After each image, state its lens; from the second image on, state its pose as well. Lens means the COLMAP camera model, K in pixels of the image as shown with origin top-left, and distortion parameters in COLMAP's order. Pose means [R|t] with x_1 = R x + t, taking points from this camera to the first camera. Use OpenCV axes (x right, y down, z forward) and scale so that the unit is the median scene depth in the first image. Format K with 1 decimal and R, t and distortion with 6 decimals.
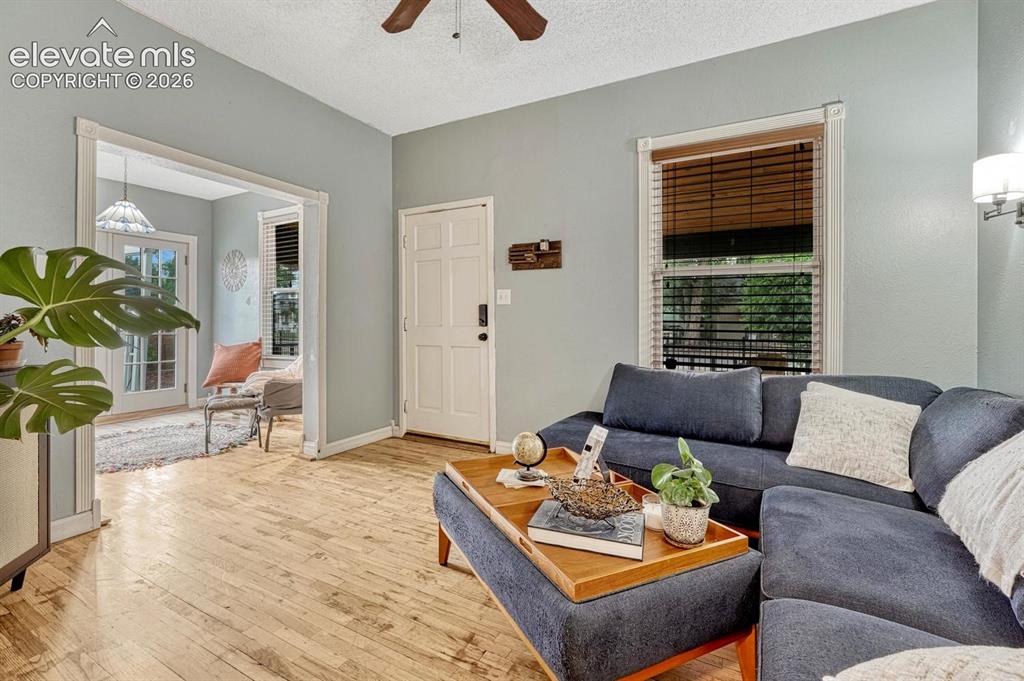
lens RADIAL K [[452.3, 0, 500.2], [0, 452.3, 323.4], [0, 0, 1]] dist [-0.016386, -0.000078]
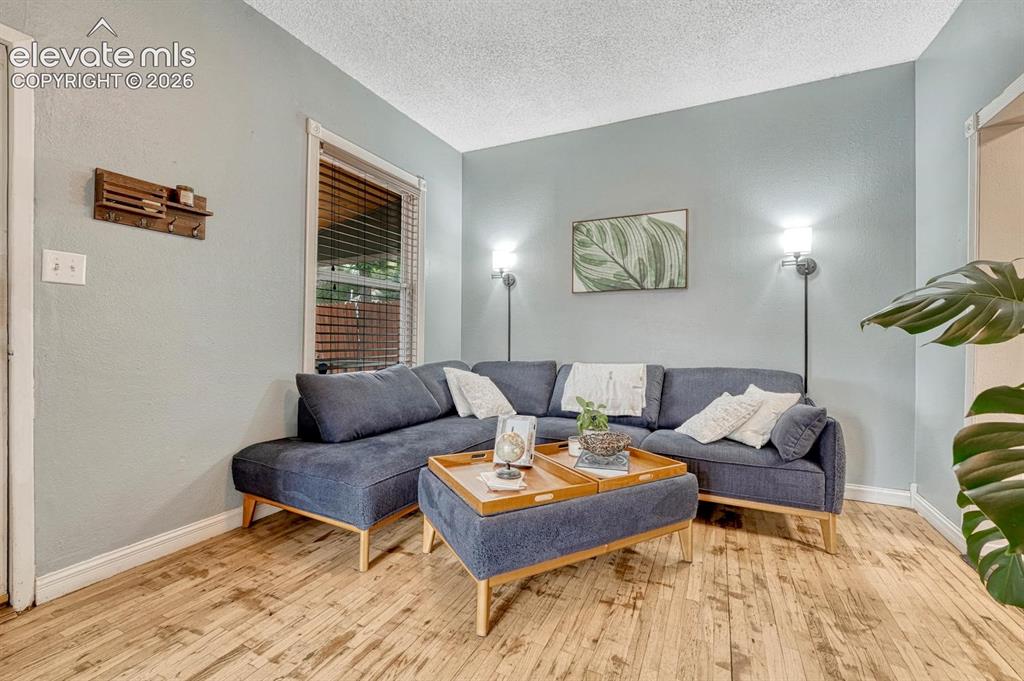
lens RADIAL K [[426.0, 0, 516.4], [0, 426.0, 336.5], [0, 0, 1]] dist [-0.009169, 0.000783]
pose [[-0.064495, -0.011051, 0.997857, -0.690479], [-0.009302, 0.999902, 0.010473, 0.008808], [-0.997875, -0.008607, -0.064592, 0.802577]]
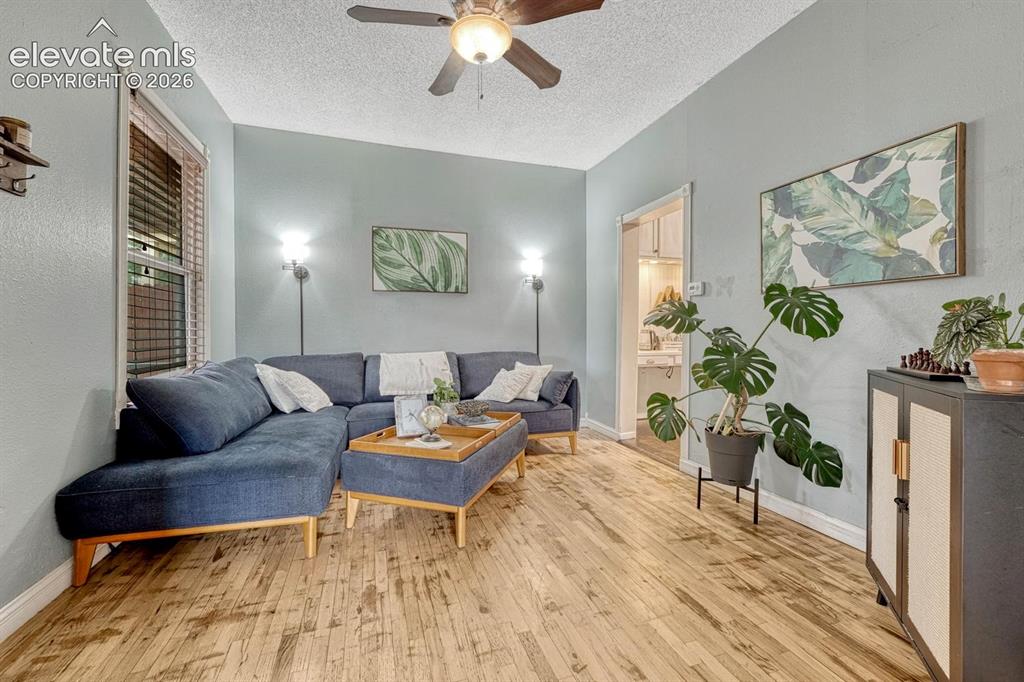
lens RADIAL K [[422.2, 0, 509.0], [0, 422.2, 335.3], [0, 0, 1]] dist [-0.006584, 0.000848]
pose [[-0.734210, -0.019825, 0.678633, -0.711037], [-0.011456, 0.999793, 0.016813, 0.009423], [-0.678826, 0.004570, -0.734285, 1.337517]]
